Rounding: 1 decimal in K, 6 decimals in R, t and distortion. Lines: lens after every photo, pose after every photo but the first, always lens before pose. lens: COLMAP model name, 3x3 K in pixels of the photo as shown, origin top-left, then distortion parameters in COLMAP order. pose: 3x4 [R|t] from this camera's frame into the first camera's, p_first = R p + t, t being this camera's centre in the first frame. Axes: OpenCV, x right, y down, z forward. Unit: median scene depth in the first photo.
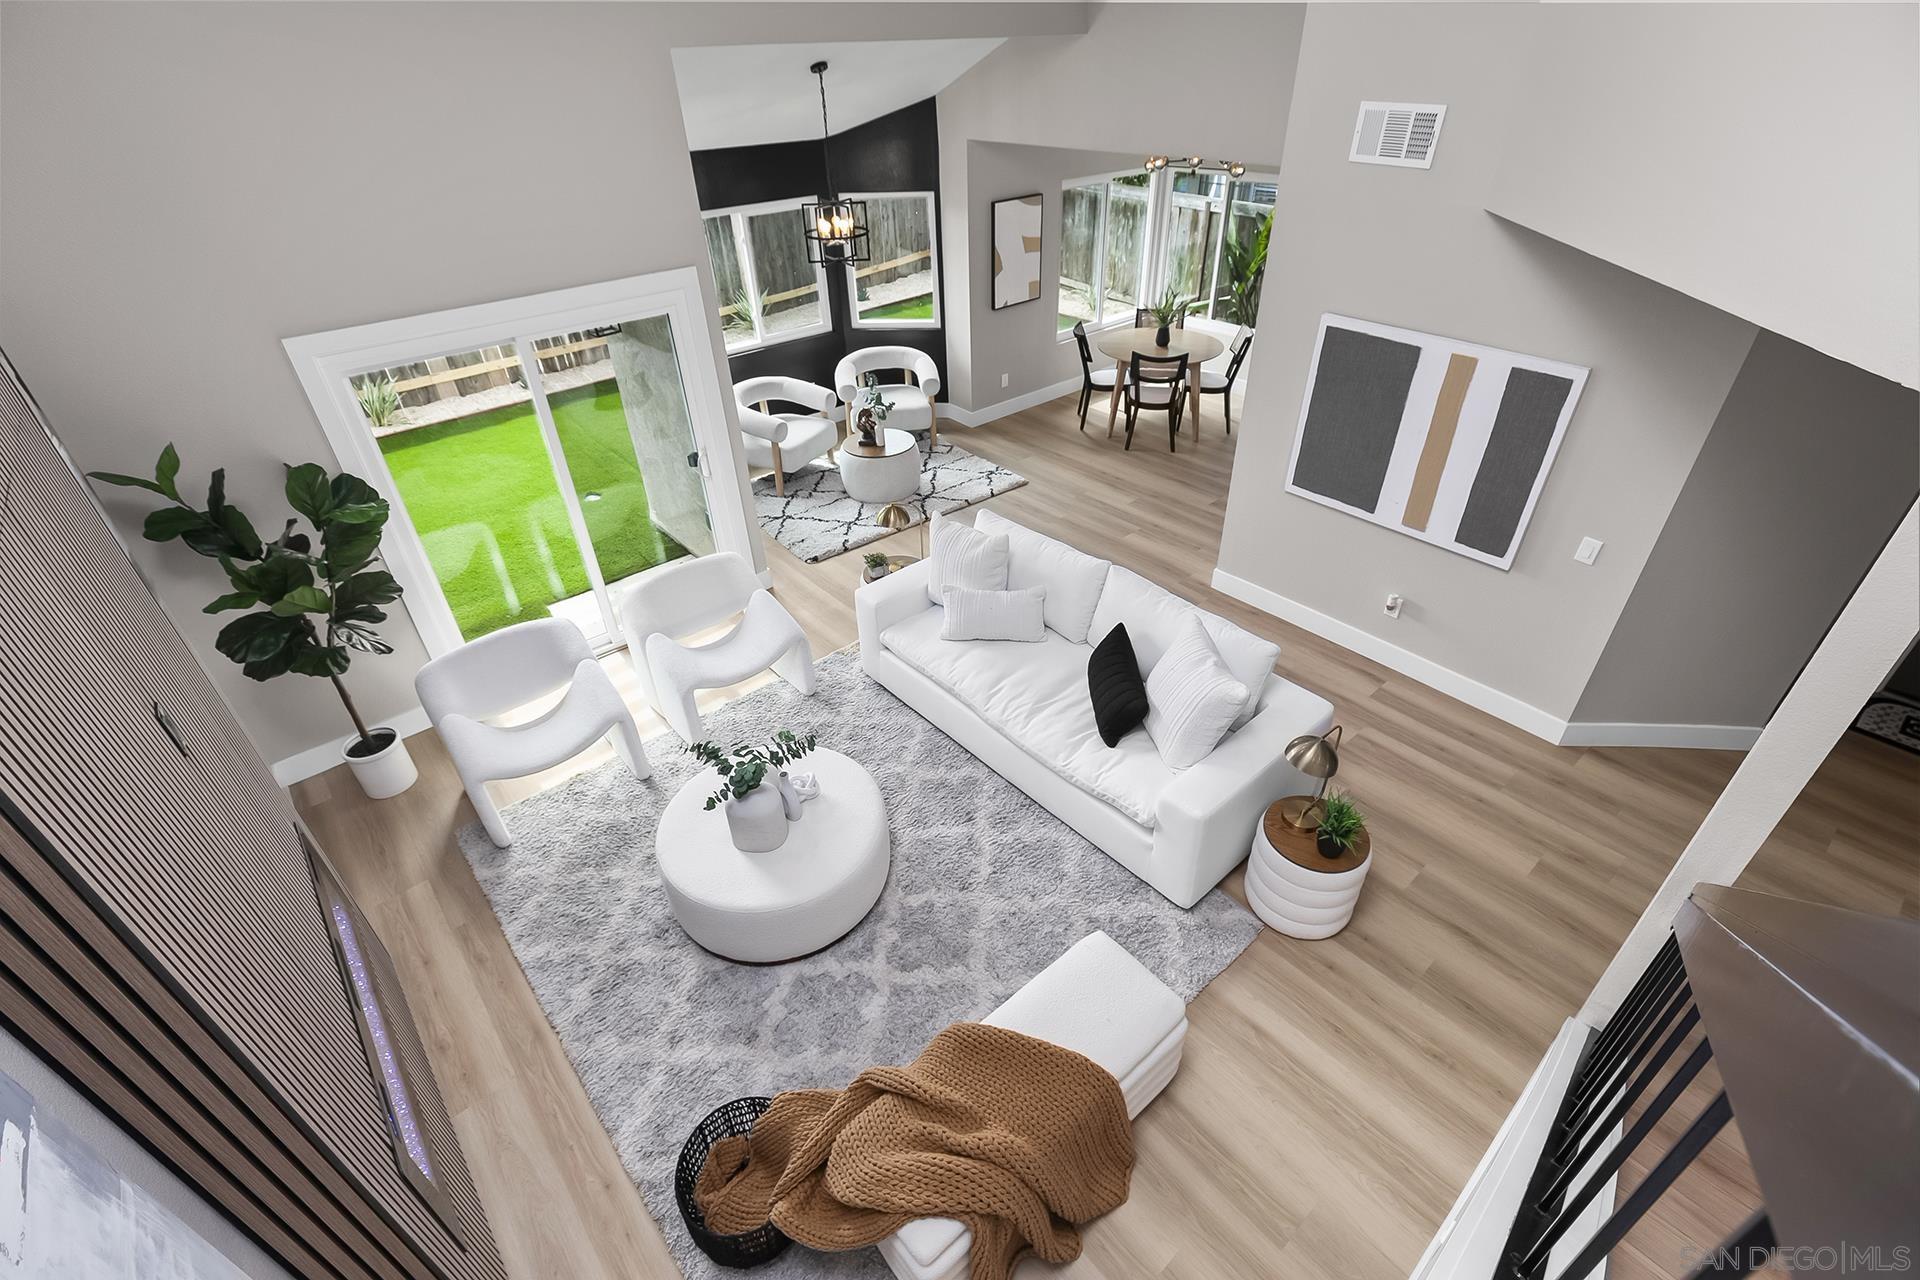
lens RADIAL K [[873.8, 0, 967.4], [0, 873.8, 625.9], [0, 0, 1]] dist [0.010816, -0.002357]
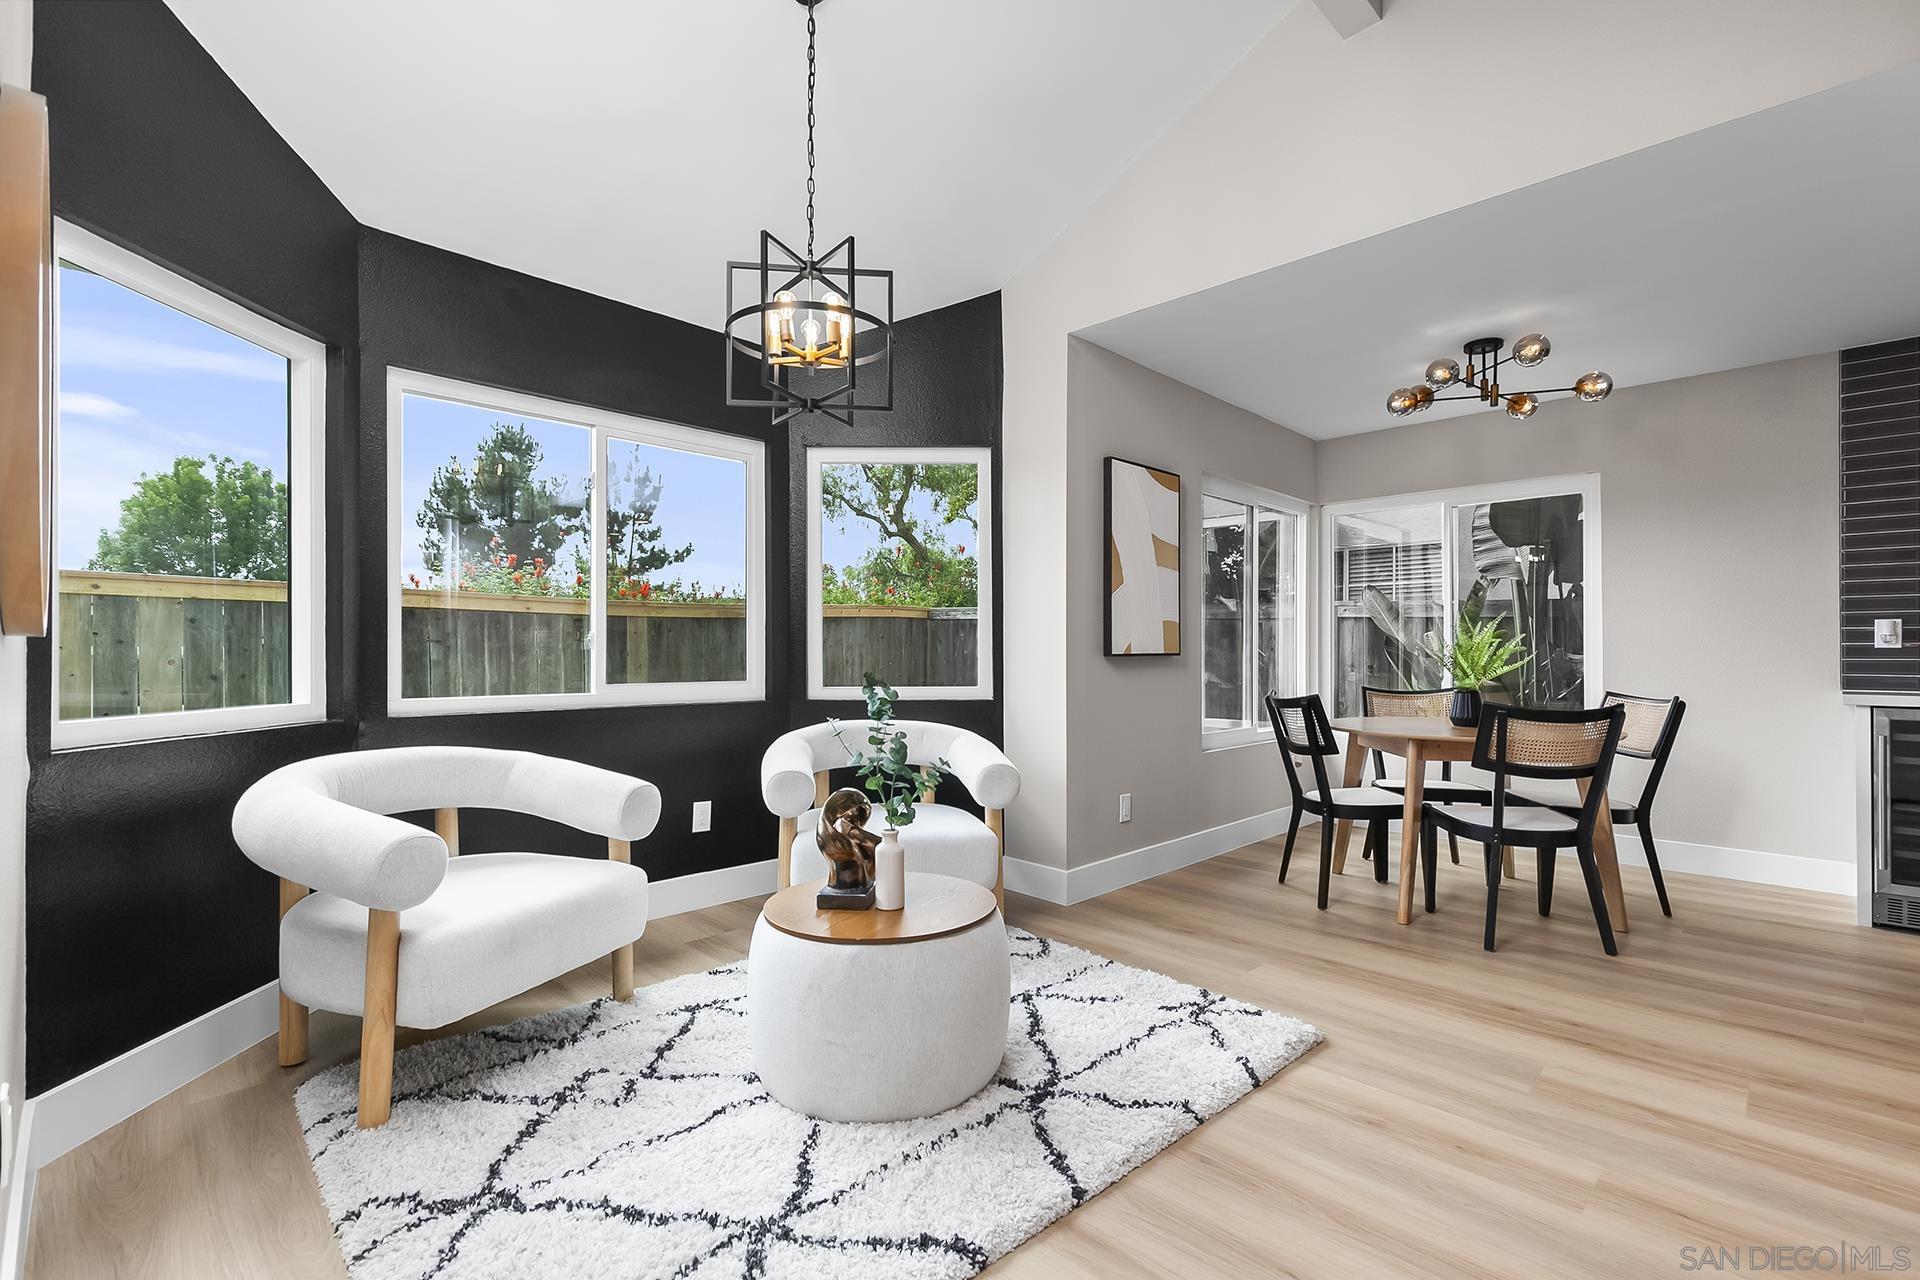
lens RADIAL K [[873.8, 0, 958.0], [0, 873.8, 648.7], [0, 0, 1]] dist [0.010816, -0.002357]
pose [[0.997322, 0.023676, 0.069196, -0.096530], [0.019530, 0.825571, -0.563961, -0.105847], [-0.070479, 0.563802, 0.822898, 0.680665]]
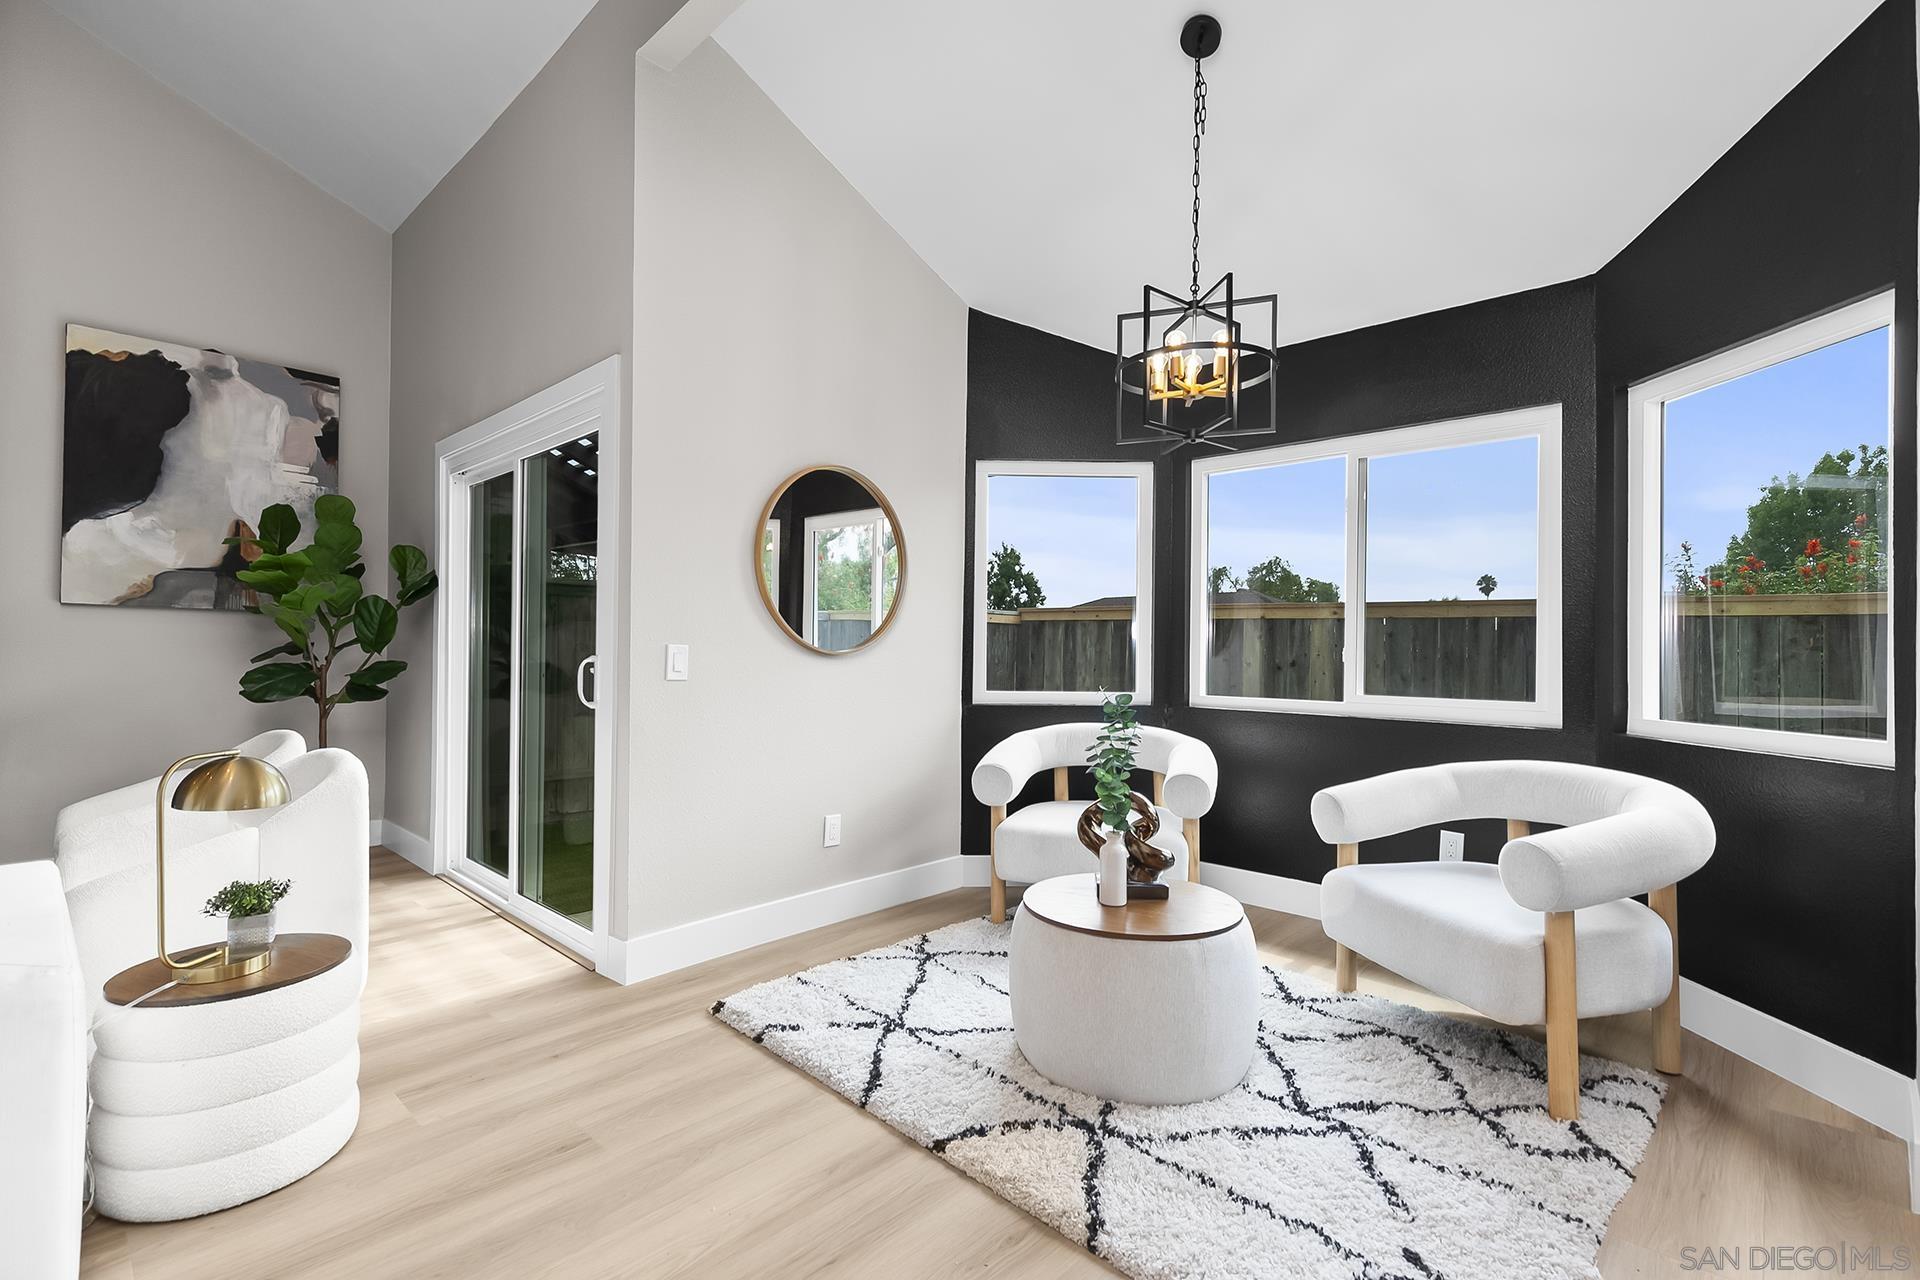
lens RADIAL K [[873.8, 0, 978.5], [0, 873.8, 627.3], [0, 0, 1]] dist [0.010816, -0.002357]
pose [[0.103001, -0.000304, -0.994681, 0.228164], [-0.568300, 0.820696, -0.059100, -0.240561], [0.816349, 0.571365, 0.084360, 0.854819]]
